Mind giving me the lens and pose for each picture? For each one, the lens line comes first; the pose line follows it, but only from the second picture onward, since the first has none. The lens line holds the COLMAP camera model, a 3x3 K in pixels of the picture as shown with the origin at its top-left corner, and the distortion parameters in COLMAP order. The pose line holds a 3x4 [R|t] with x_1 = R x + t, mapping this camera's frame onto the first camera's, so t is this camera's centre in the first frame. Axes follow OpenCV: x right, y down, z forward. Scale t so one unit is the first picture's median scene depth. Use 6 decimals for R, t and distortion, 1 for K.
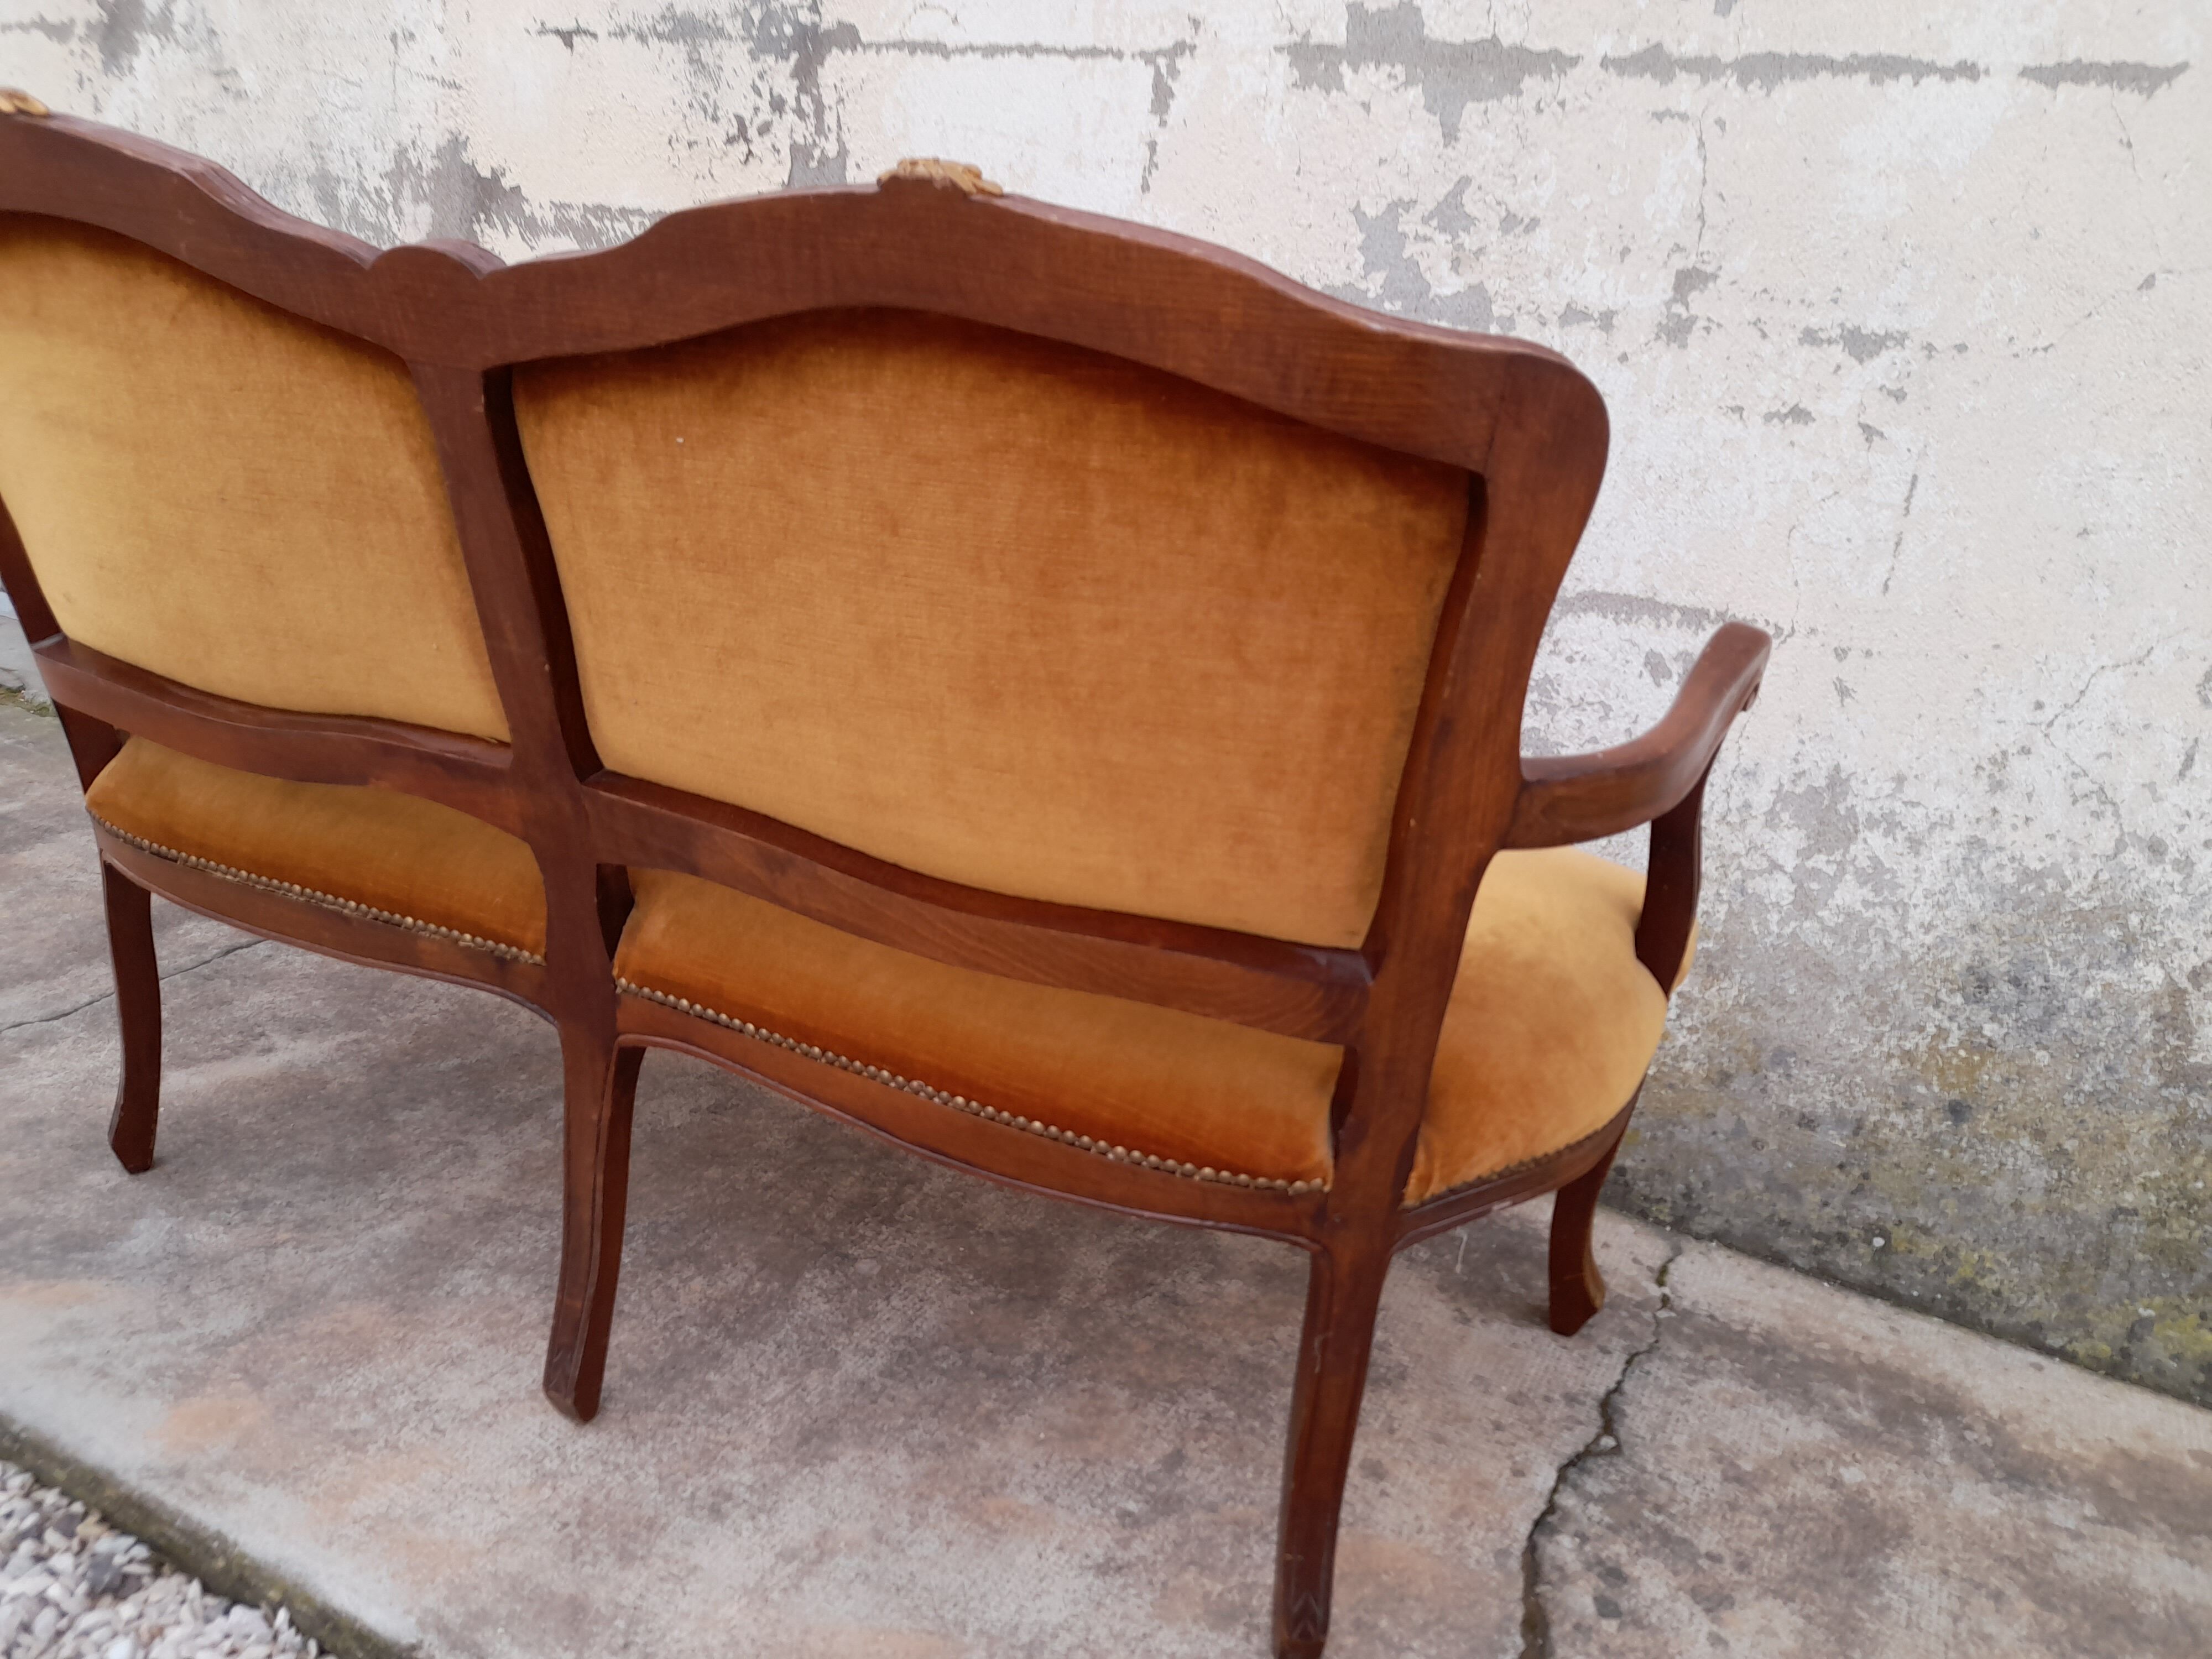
lens RADIAL K [[1662.2, 0, 1085.6], [0, 1662.2, 824.4], [0, 0, 1]] dist [0.031437, -0.027545]
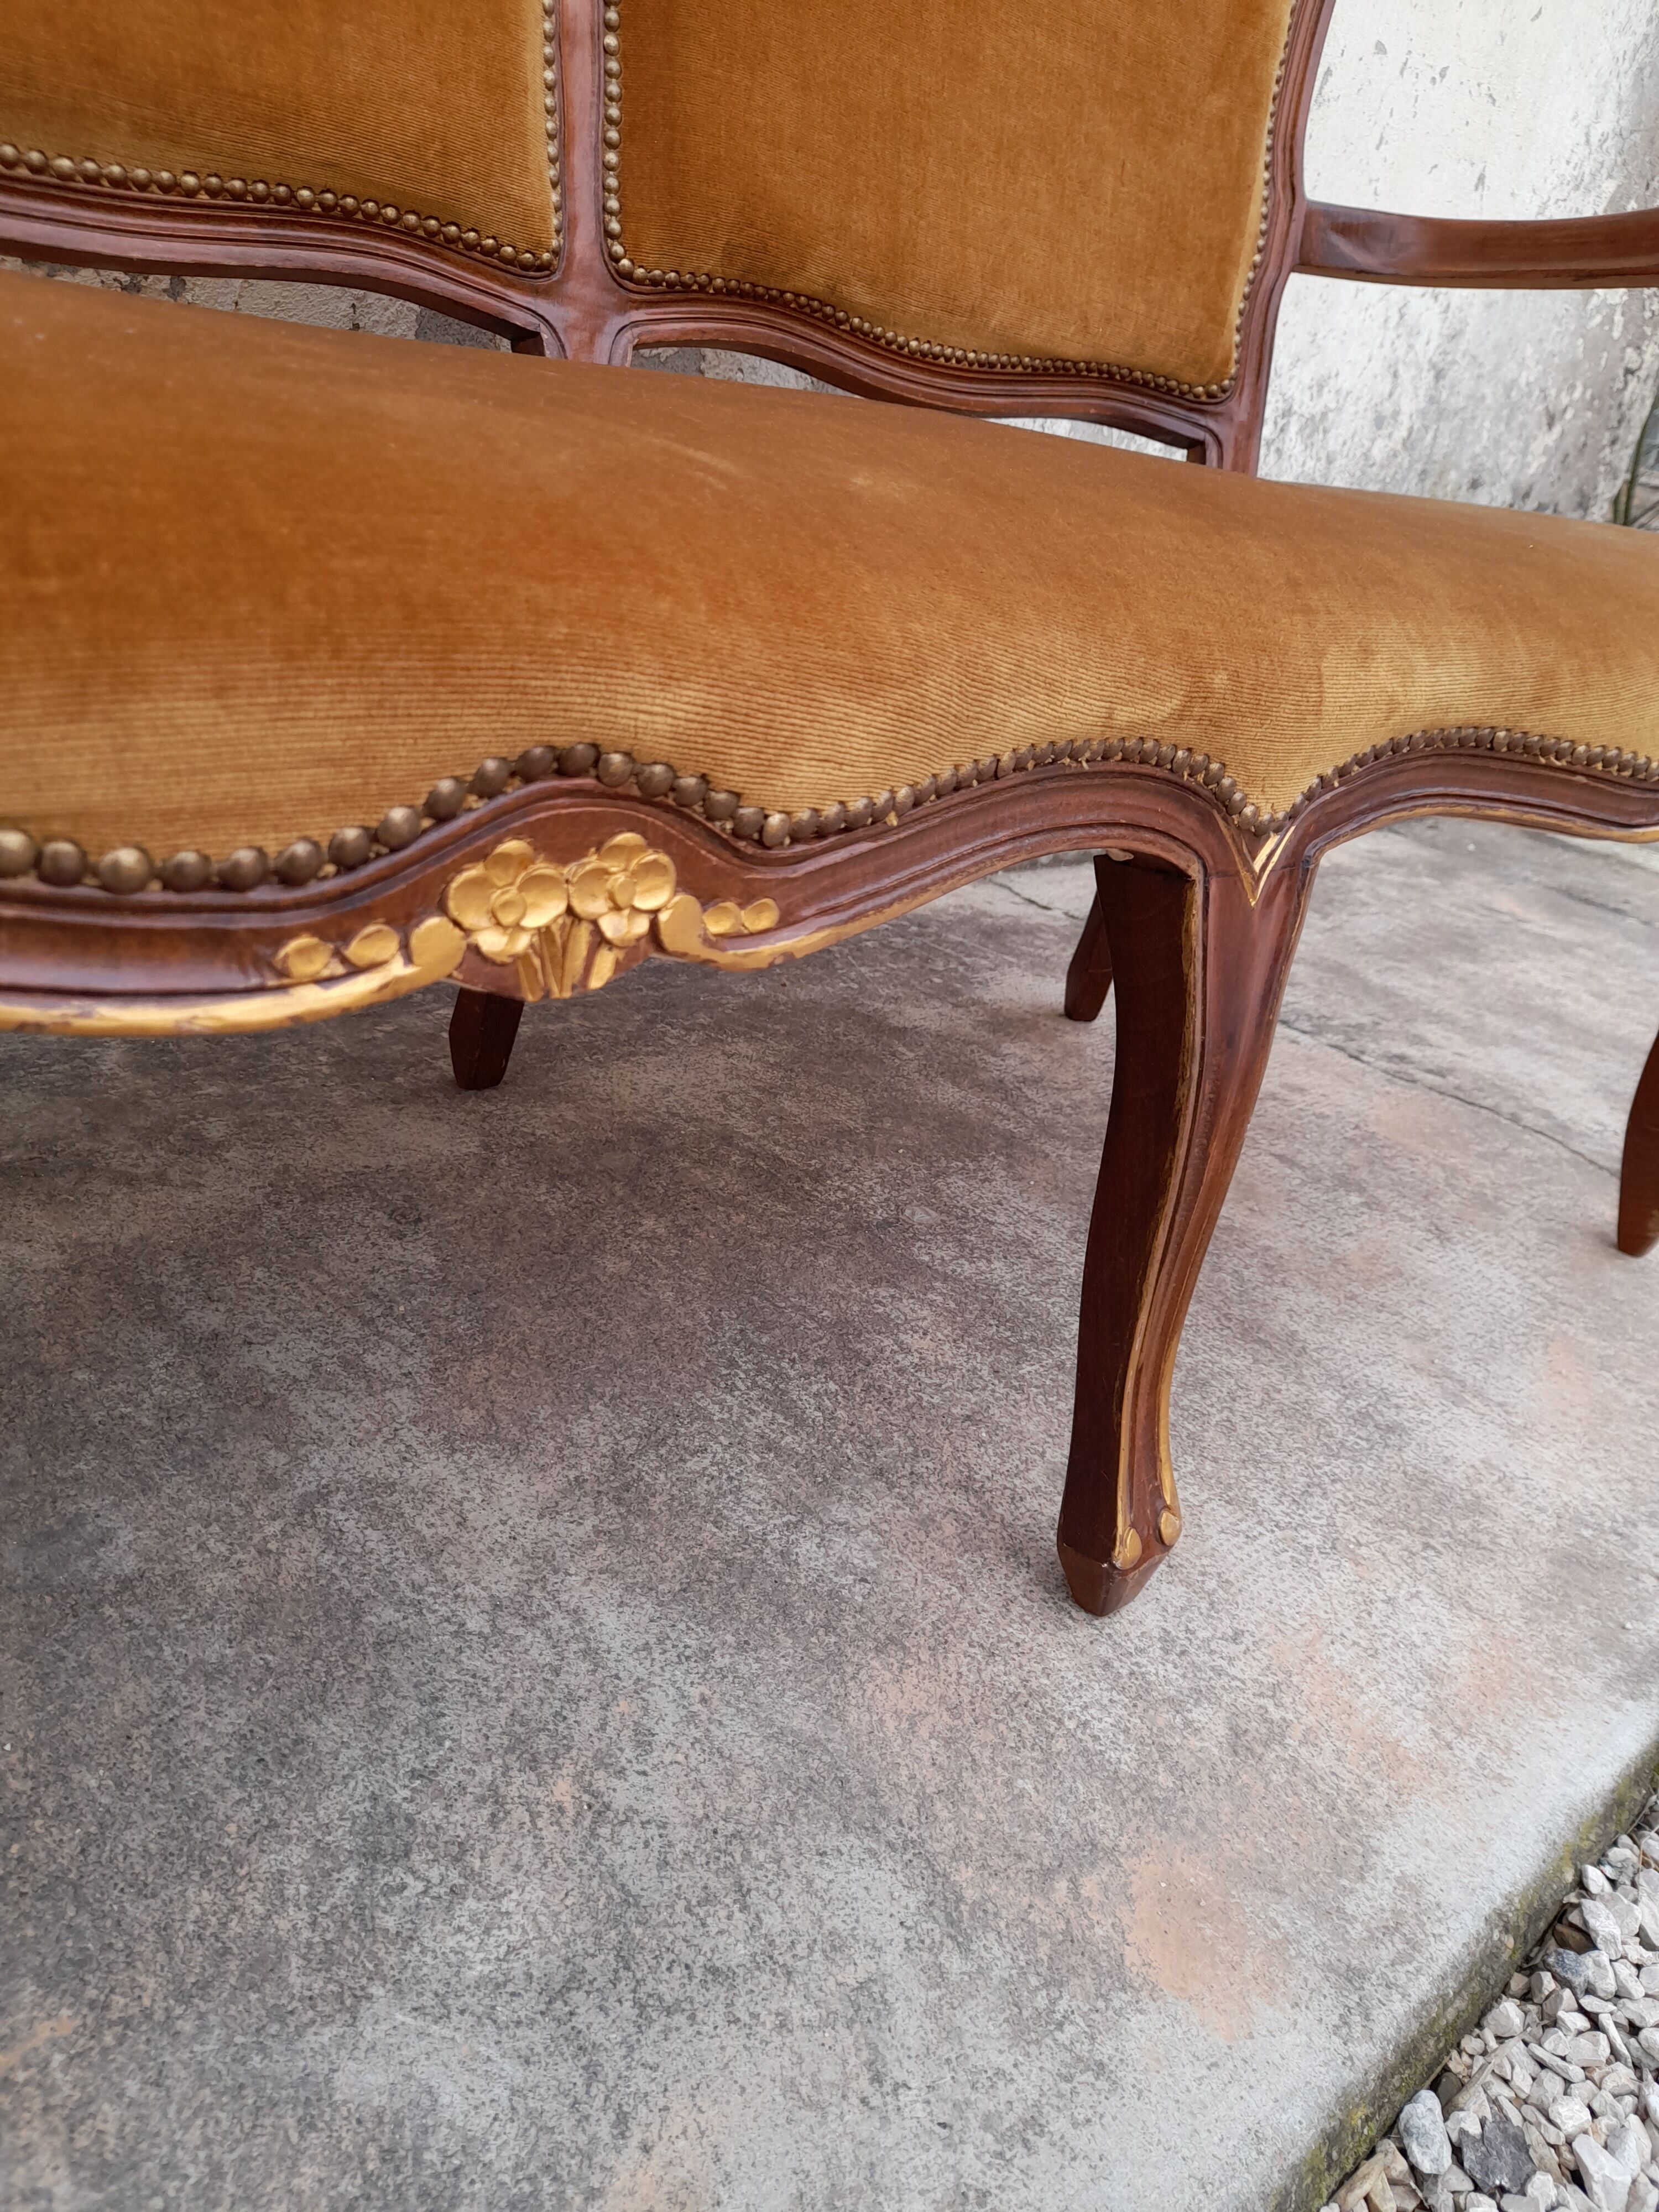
lens RADIAL K [[1662.2, 0, 819.7], [0, 1662.2, 1108.1], [0, 0, 1]] dist [0.031437, -0.027545]
pose [[0.319267, -0.419068, 0.849971, -0.758466], [0.160638, 0.907863, 0.387272, -0.062251], [-0.933951, 0.012895, 0.357169, 0.803973]]
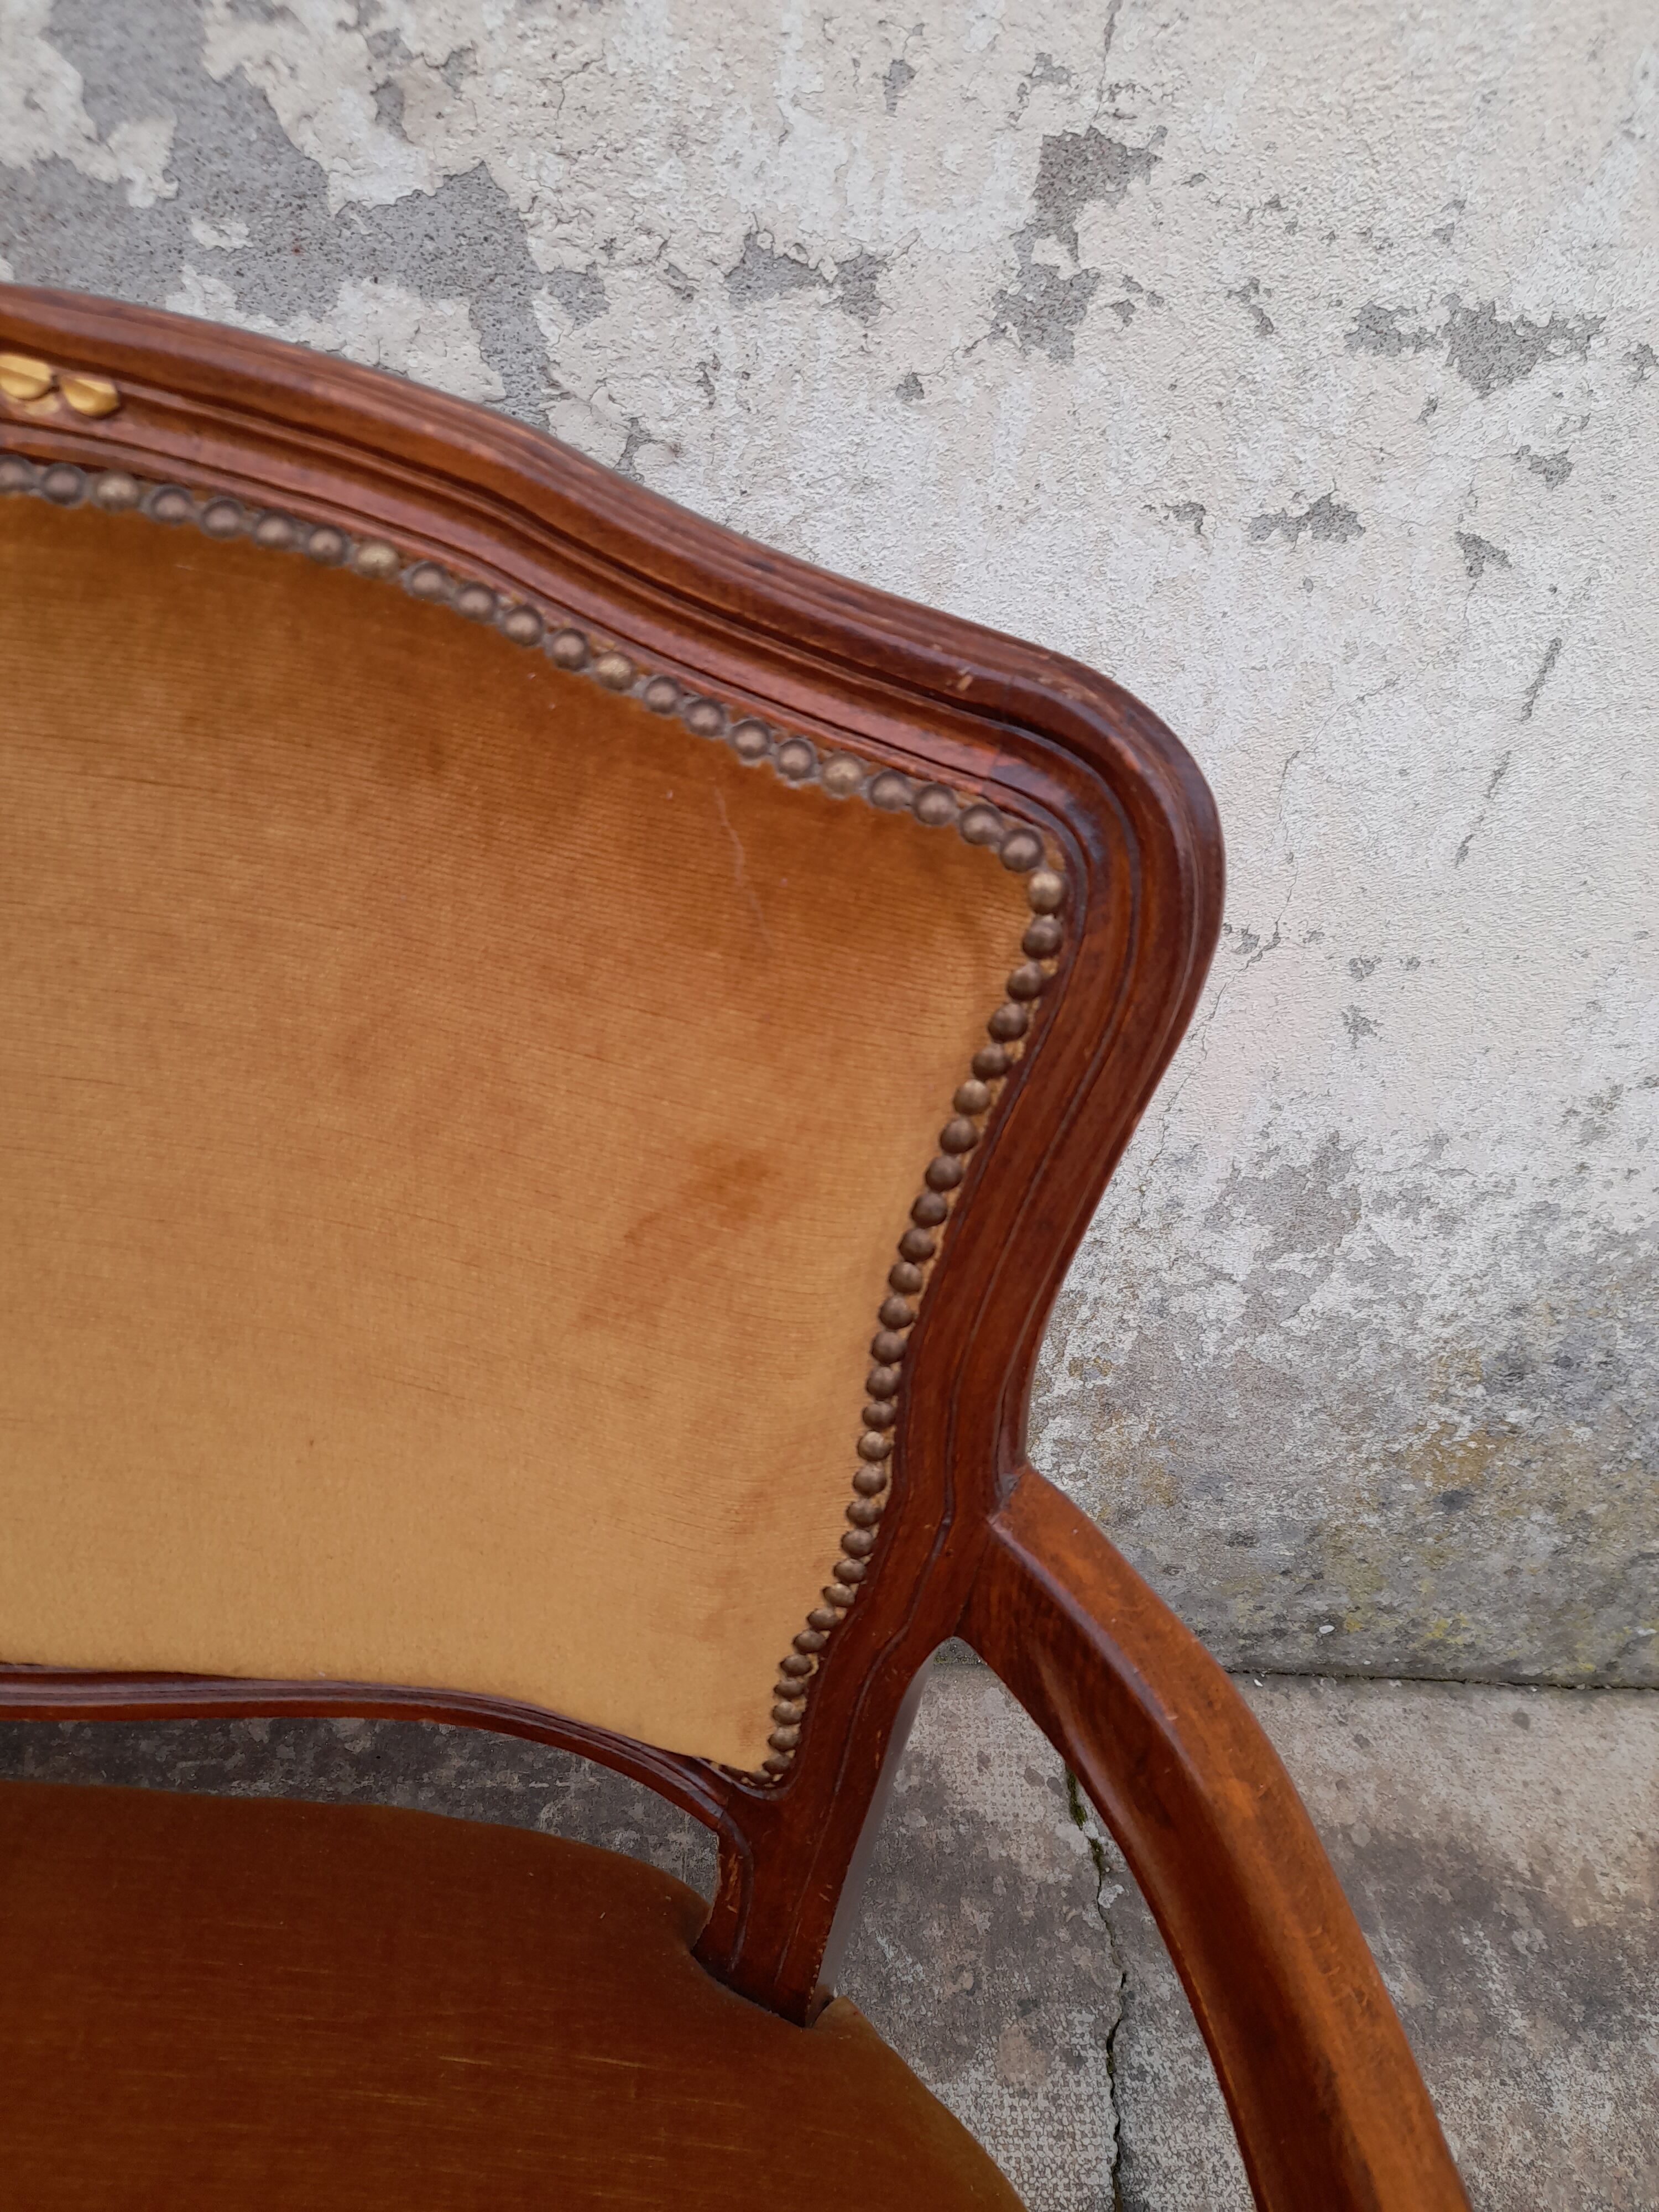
lens RADIAL K [[1662.2, 0, 821.6], [0, 1662.2, 1095.6], [0, 0, 1]] dist [0.031437, -0.027545]
pose [[0.860954, -0.345640, 0.373216, 0.112854], [0.136830, 0.864011, 0.484524, -0.332322], [-0.489934, -0.366086, 0.791168, 0.668486]]
